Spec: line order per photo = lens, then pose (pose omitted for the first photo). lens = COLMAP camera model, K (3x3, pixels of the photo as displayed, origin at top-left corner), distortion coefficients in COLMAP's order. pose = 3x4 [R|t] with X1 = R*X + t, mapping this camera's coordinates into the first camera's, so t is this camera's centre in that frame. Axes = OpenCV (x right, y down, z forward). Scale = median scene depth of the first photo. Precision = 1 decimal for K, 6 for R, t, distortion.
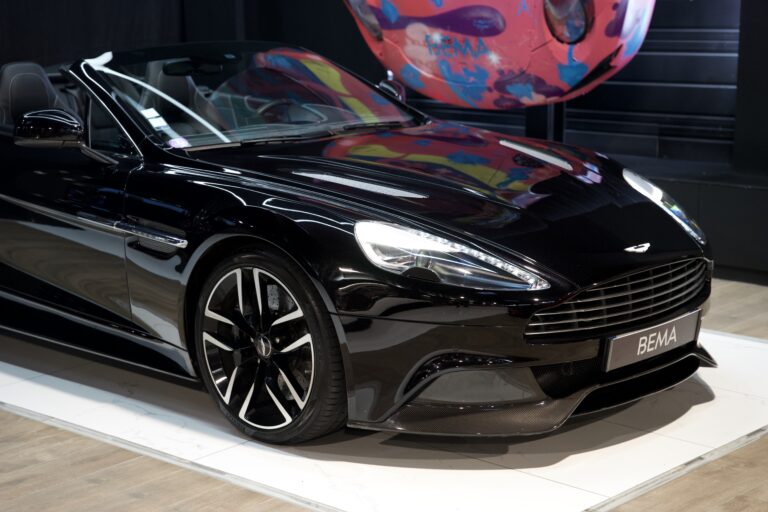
lens RADIAL K [[1453.5, 0, 387.0], [0, 1453.5, 259.5], [0, 0, 1]] dist [0.401659, 0.000000]
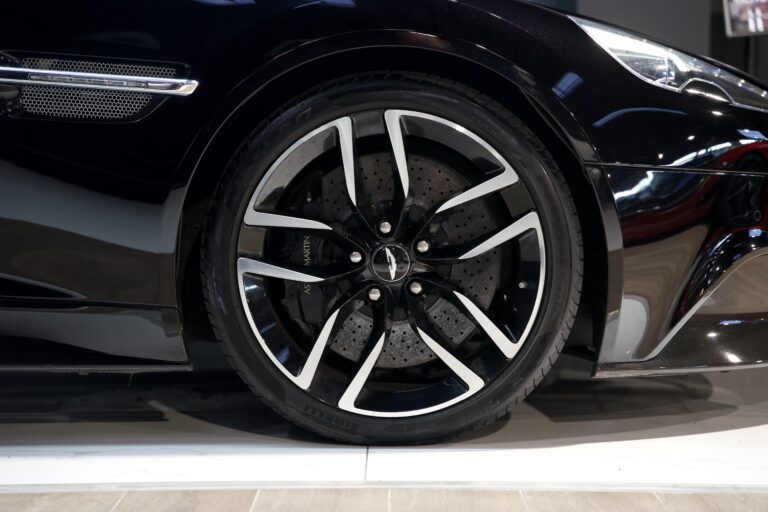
lens RADIAL K [[1453.5, 0, 383.2], [0, 1453.5, 255.2], [0, 0, 1]] dist [0.401659, 0.000000]
pose [[0.698735, -0.006456, 0.715351, -0.423560], [0.133821, 0.983487, -0.121837, 0.109447], [-0.702752, 0.180861, 0.688061, 0.571001]]
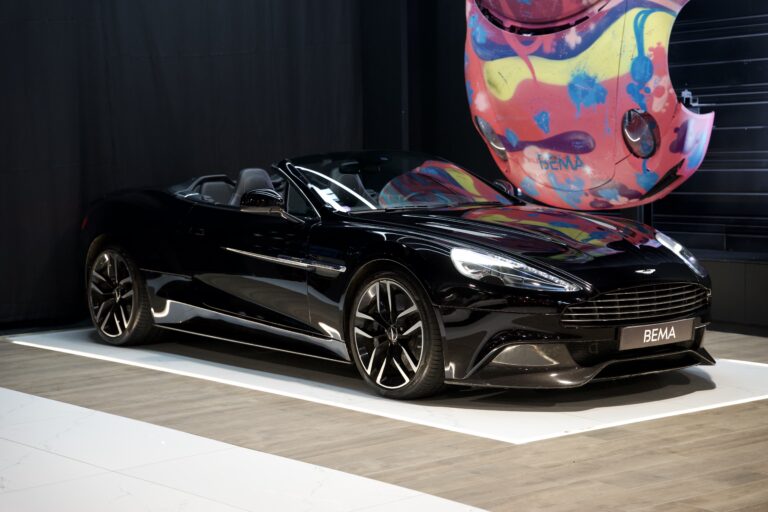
lens RADIAL K [[1453.5, 0, 382.3], [0, 1453.5, 255.5], [0, 0, 1]] dist [0.401659, 0.000000]
pose [[0.990312, 0.008451, -0.138600, 0.101687], [-0.025456, 0.992280, -0.121380, 0.146106], [0.136505, 0.123732, 0.982882, -0.442635]]
